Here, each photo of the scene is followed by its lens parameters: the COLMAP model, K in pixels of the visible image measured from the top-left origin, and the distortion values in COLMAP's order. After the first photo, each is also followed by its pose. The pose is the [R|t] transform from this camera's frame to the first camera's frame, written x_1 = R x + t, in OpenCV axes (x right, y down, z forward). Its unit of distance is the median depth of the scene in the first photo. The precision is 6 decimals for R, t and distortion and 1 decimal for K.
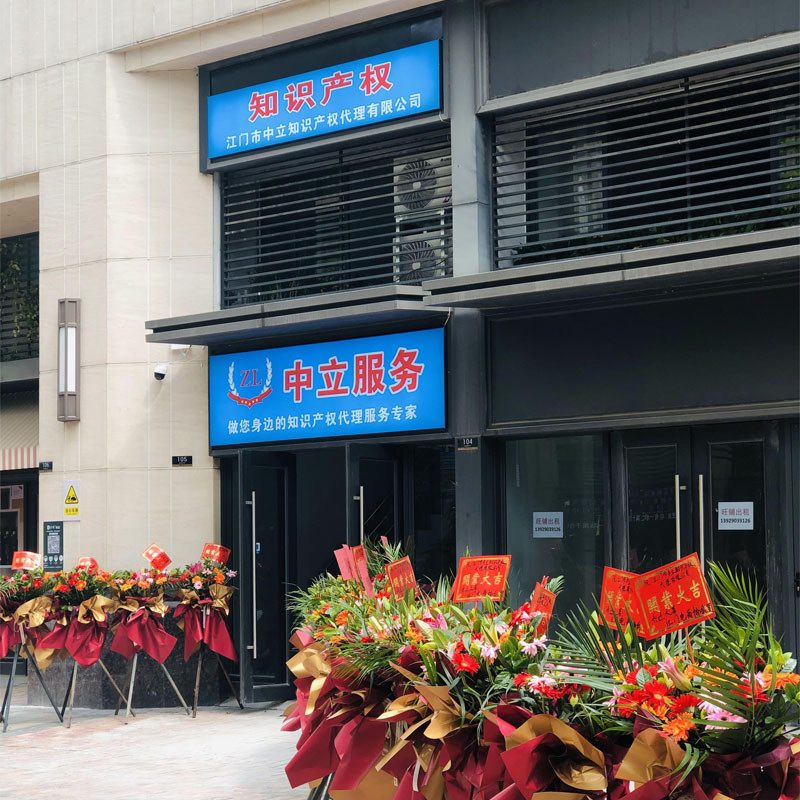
lens RADIAL K [[1753.2, 0, 399.6], [0, 1753.2, 471.3], [0, 0, 1]] dist [-0.063622, 1.221280]
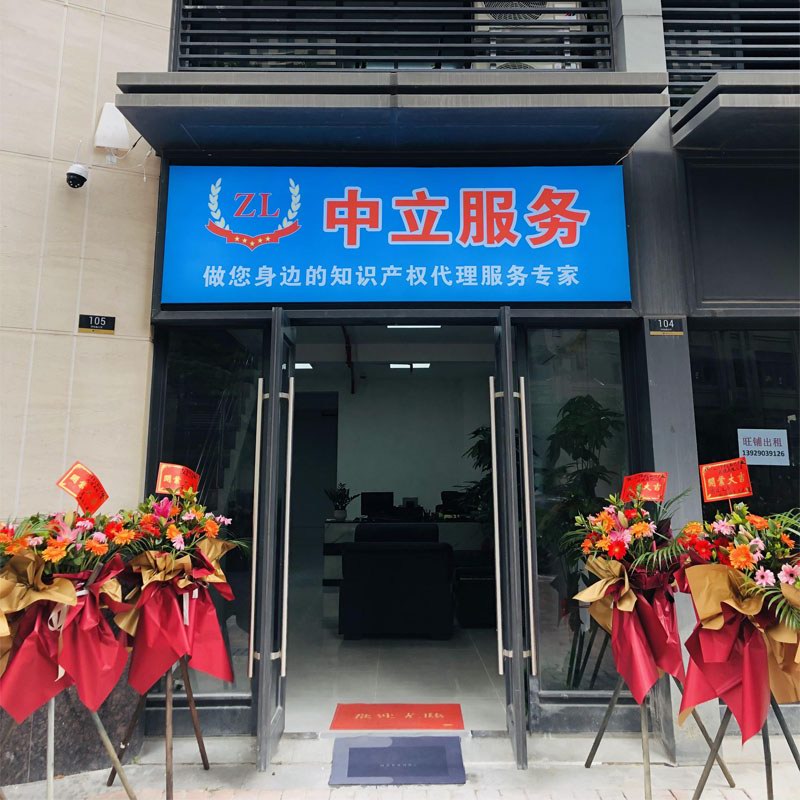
lens RADIAL K [[869.6, 0, 410.5], [0, 869.6, 260.4], [0, 0, 1]] dist [0.109862, -0.221732]
pose [[0.772160, 0.157146, 0.615690, -0.245005], [-0.040119, 0.979061, -0.199576, 0.030808], [-0.634161, 0.129404, 0.762296, 0.736952]]
